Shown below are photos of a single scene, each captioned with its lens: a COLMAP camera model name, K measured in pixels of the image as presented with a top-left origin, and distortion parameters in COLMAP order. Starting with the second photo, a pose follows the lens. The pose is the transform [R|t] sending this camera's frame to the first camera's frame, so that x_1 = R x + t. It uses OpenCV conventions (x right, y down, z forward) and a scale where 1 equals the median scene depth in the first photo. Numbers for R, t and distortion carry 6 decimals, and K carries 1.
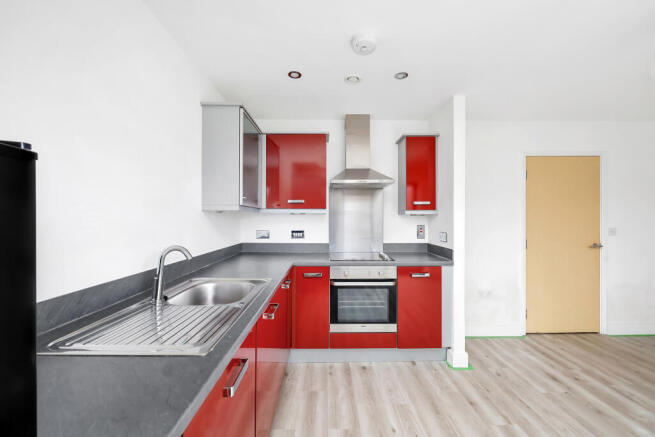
lens RADIAL K [[266.6, 0, 327.9], [0, 266.6, 218.4], [0, 0, 1]] dist [-0.000265, -0.000418]
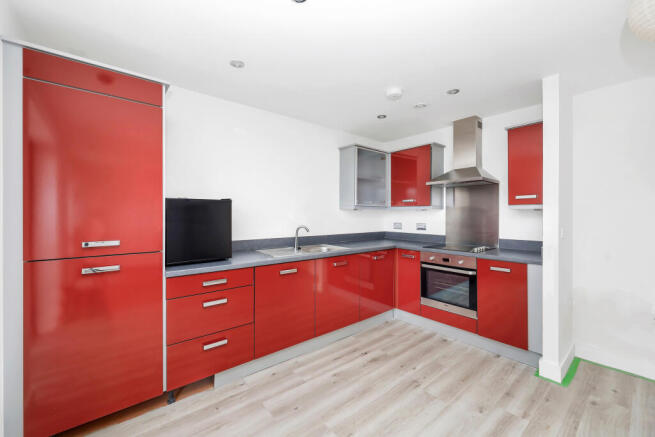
lens RADIAL K [[266.6, 0, 329.1], [0, 266.6, 214.7], [0, 0, 1]] dist [-0.000265, -0.000418]
pose [[0.635287, 0.001752, -0.772274, 0.709565], [0.002506, 0.999987, 0.004330, -0.002197], [0.772272, -0.004686, 0.635275, -0.143015]]
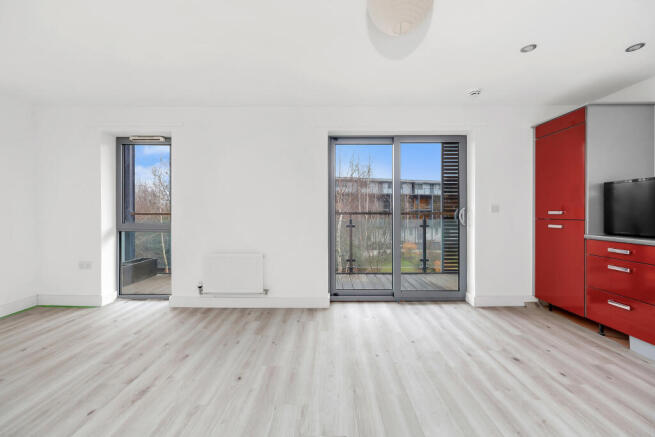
lens RADIAL K [[266.6, 0, 328.0], [0, 266.6, 215.3], [0, 0, 1]] dist [-0.000265, -0.000418]
pose [[-0.999943, 0.001692, 0.010578, 0.872898], [0.001713, 0.999996, 0.002042, 0.074264], [-0.010575, 0.002060, -0.999942, 1.023351]]
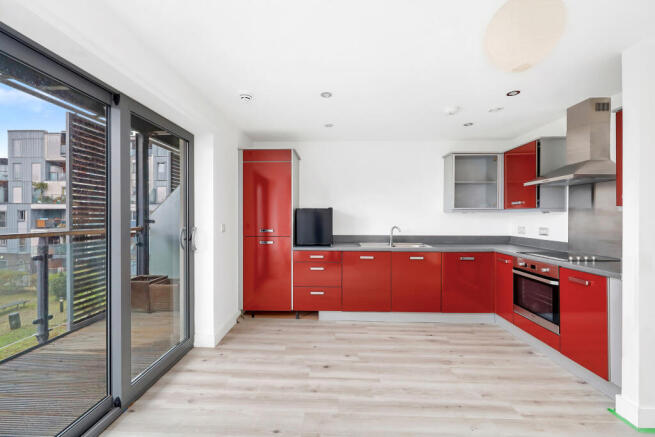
lens RADIAL K [[266.6, 0, 328.2], [0, 266.6, 217.6], [0, 0, 1]] dist [-0.000265, -0.000418]
pose [[-0.034003, 0.002335, -0.999419, 1.242819], [0.003847, 0.999990, 0.002206, -0.002987], [0.999414, -0.003770, -0.034012, 0.201956]]
